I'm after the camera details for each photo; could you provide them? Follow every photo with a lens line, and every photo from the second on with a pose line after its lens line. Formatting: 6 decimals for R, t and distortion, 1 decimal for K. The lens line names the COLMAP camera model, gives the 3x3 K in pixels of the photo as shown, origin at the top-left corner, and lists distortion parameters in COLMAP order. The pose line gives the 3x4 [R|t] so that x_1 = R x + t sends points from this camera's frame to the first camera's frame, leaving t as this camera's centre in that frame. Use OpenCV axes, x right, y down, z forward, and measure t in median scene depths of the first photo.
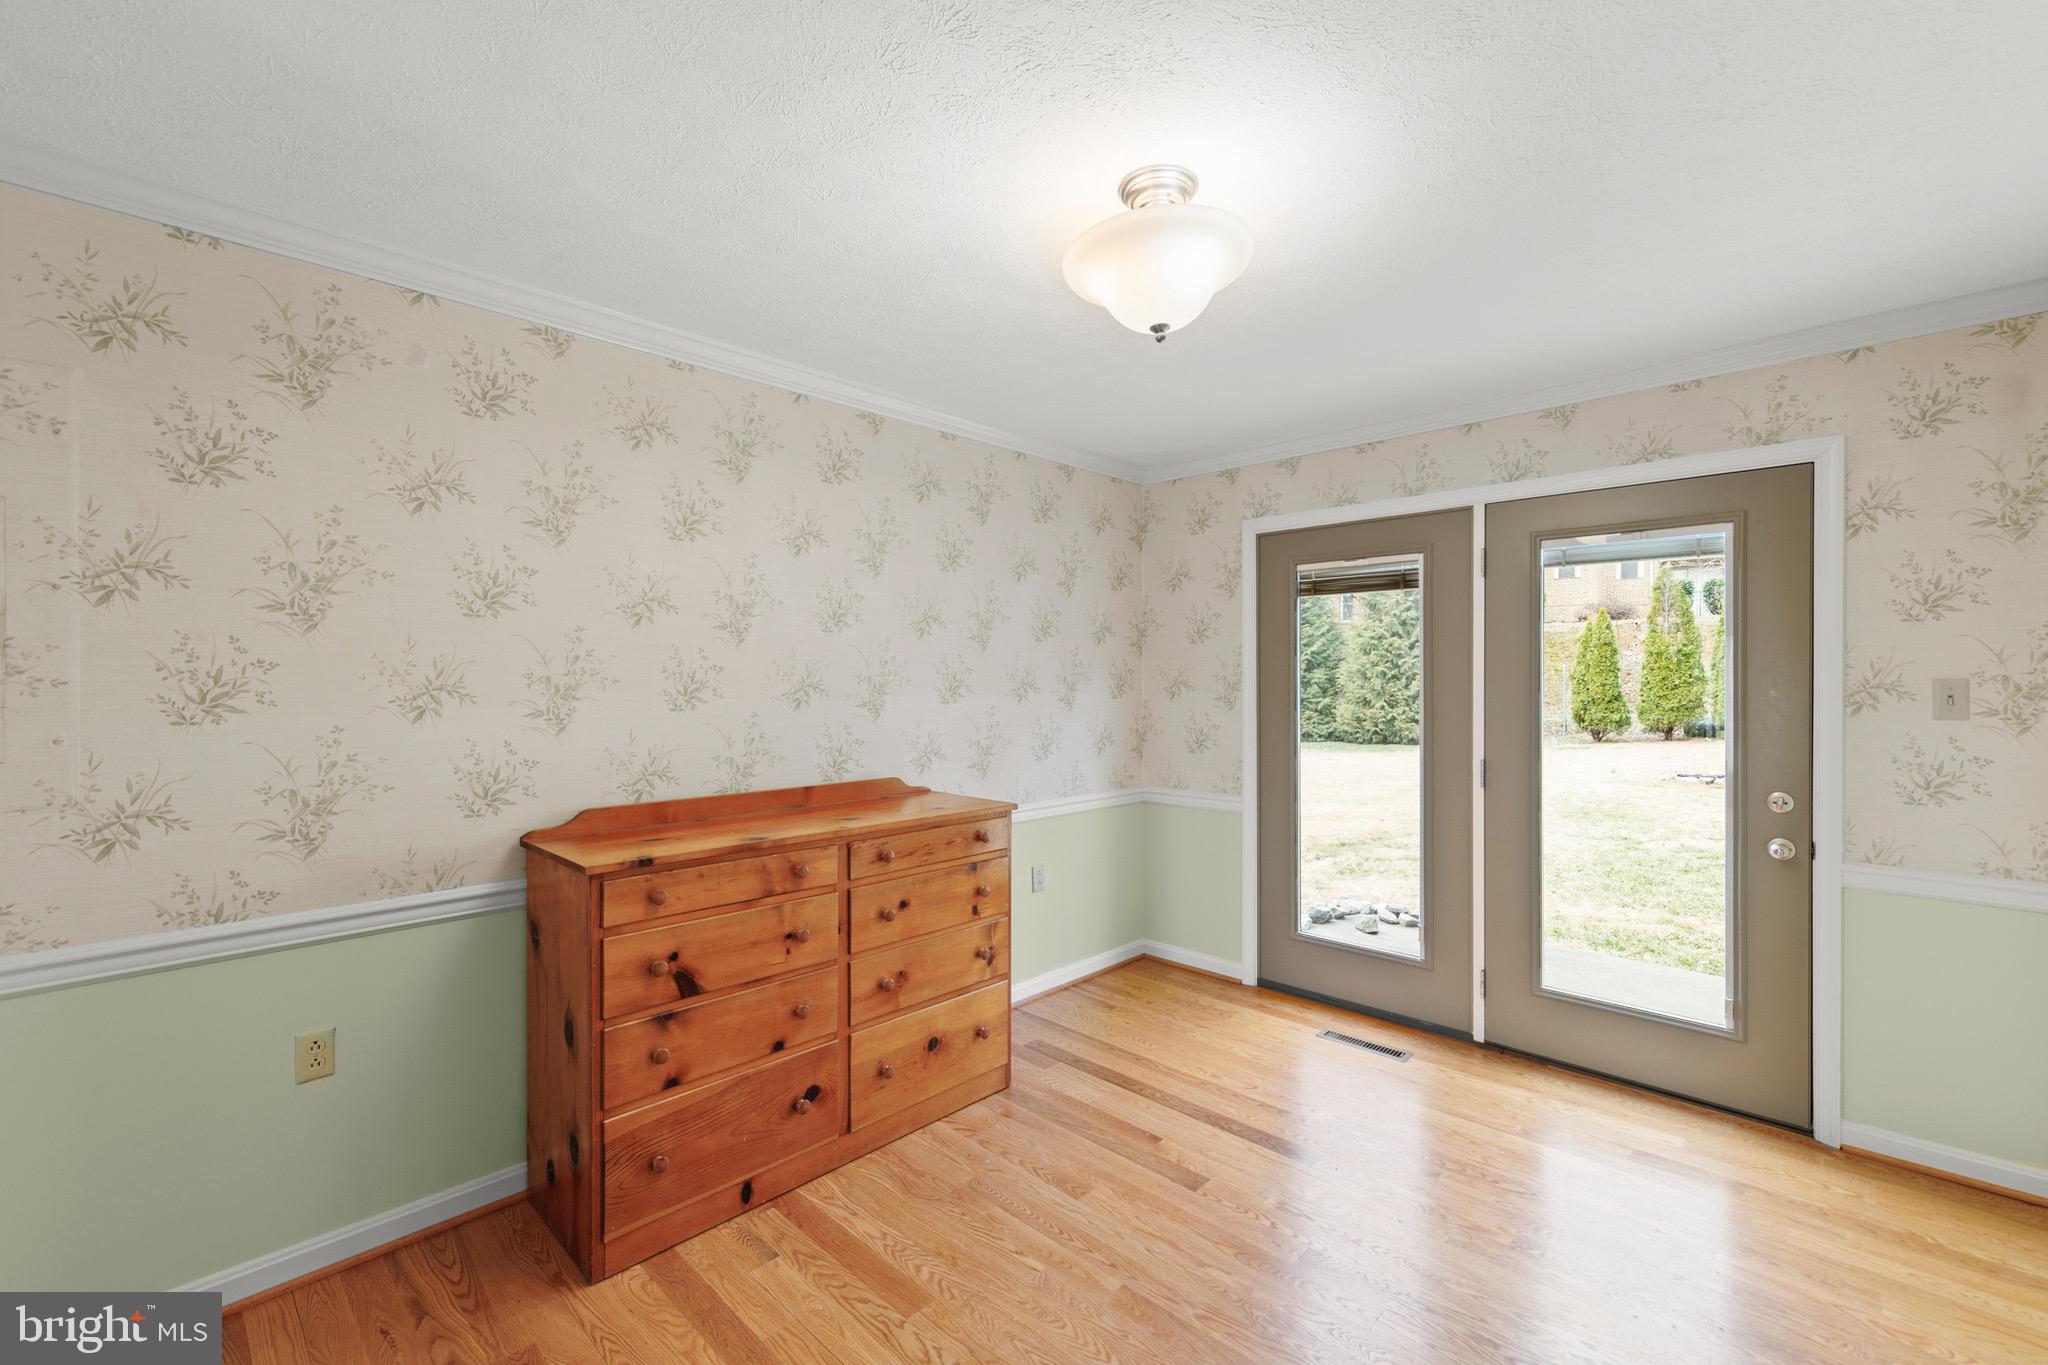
lens RADIAL K [[861.2, 0, 1055.0], [0, 861.2, 684.8], [0, 0, 1]] dist [0.006933, -0.000828]
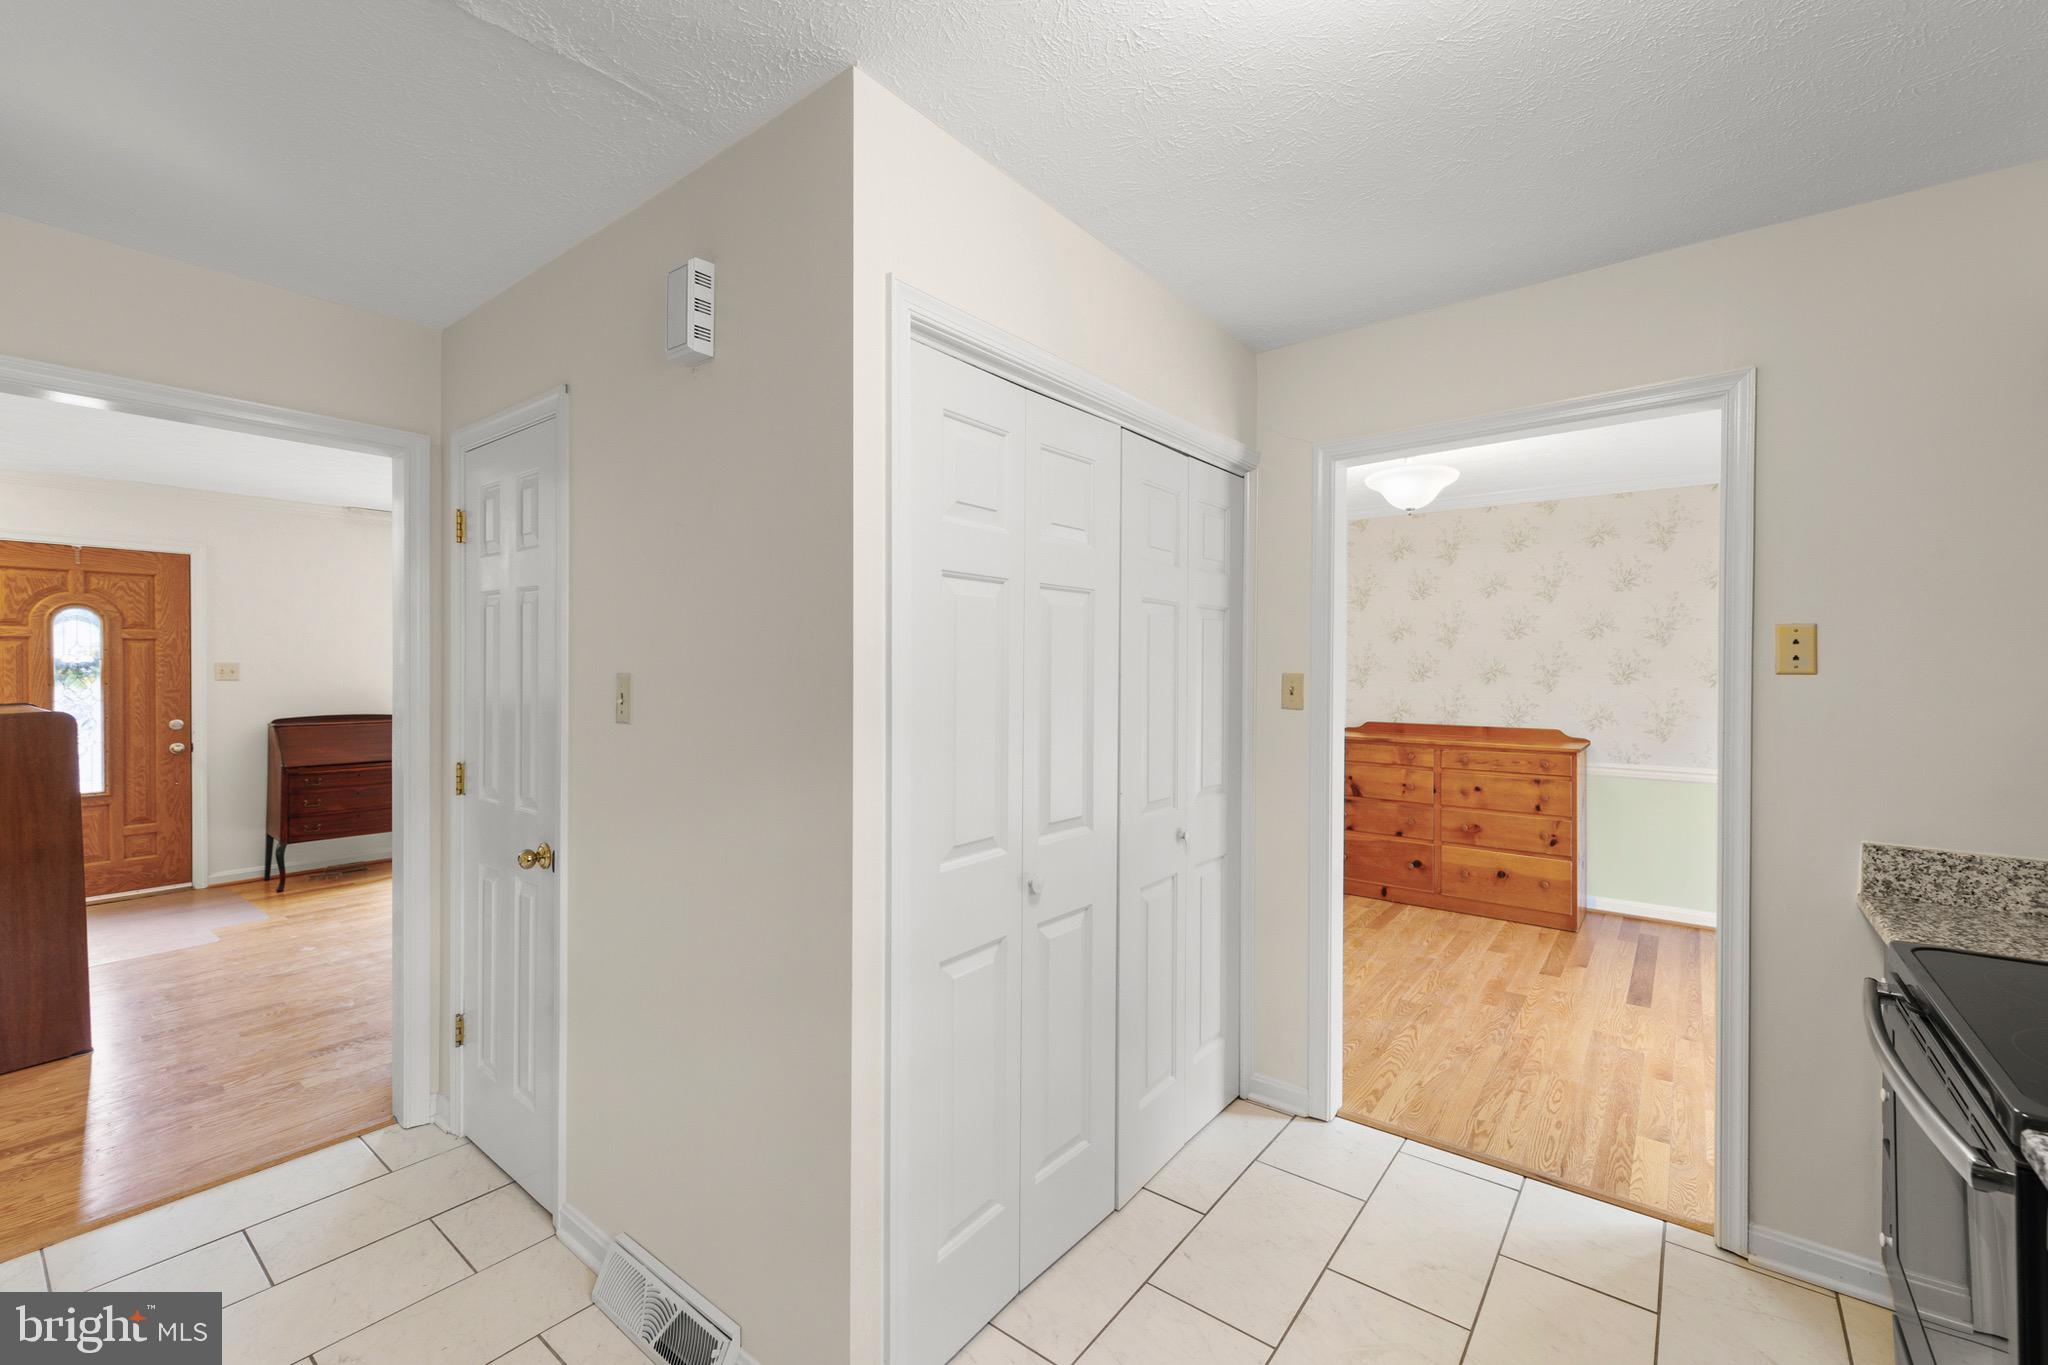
lens RADIAL K [[861.2, 0, 1011.3], [0, 861.2, 674.9], [0, 0, 1]] dist [0.006933, -0.000828]
pose [[0.080423, 0.012526, -0.996682, 1.482933], [-0.007985, 0.999897, 0.011922, -0.003575], [0.996729, 0.007000, 0.080515, -0.136588]]
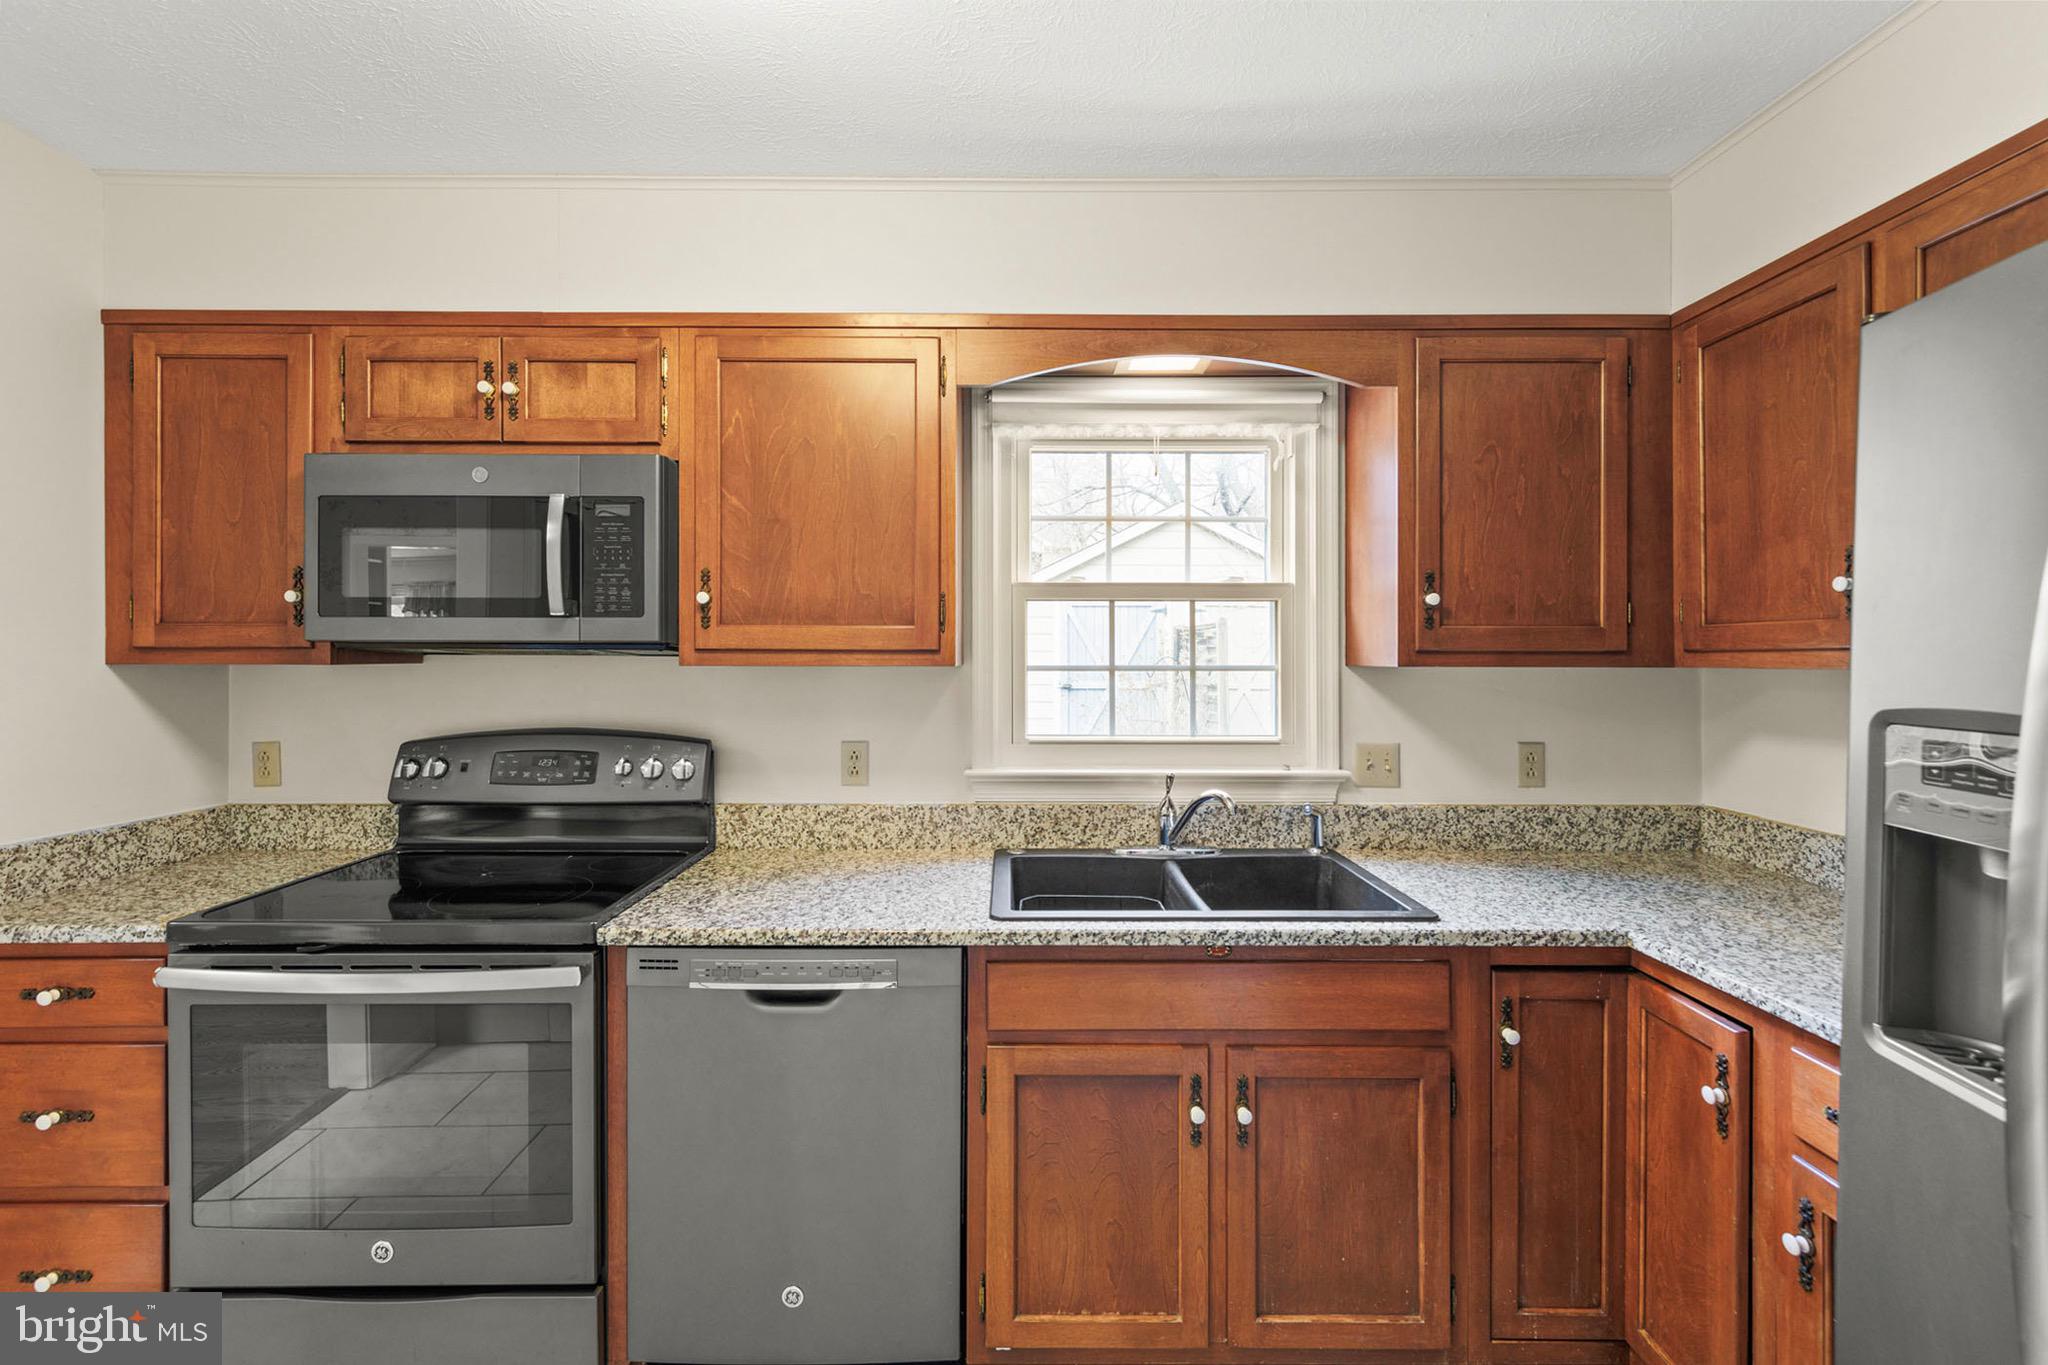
lens RADIAL K [[861.2, 0, 1010.2], [0, 861.2, 651.8], [0, 0, 1]] dist [0.006933, -0.000828]
pose [[0.730612, 0.003492, 0.682784, 0.981328], [0.001529, 0.999976, -0.006751, 0.001954], [-0.682791, 0.005976, 0.730589, -0.298333]]
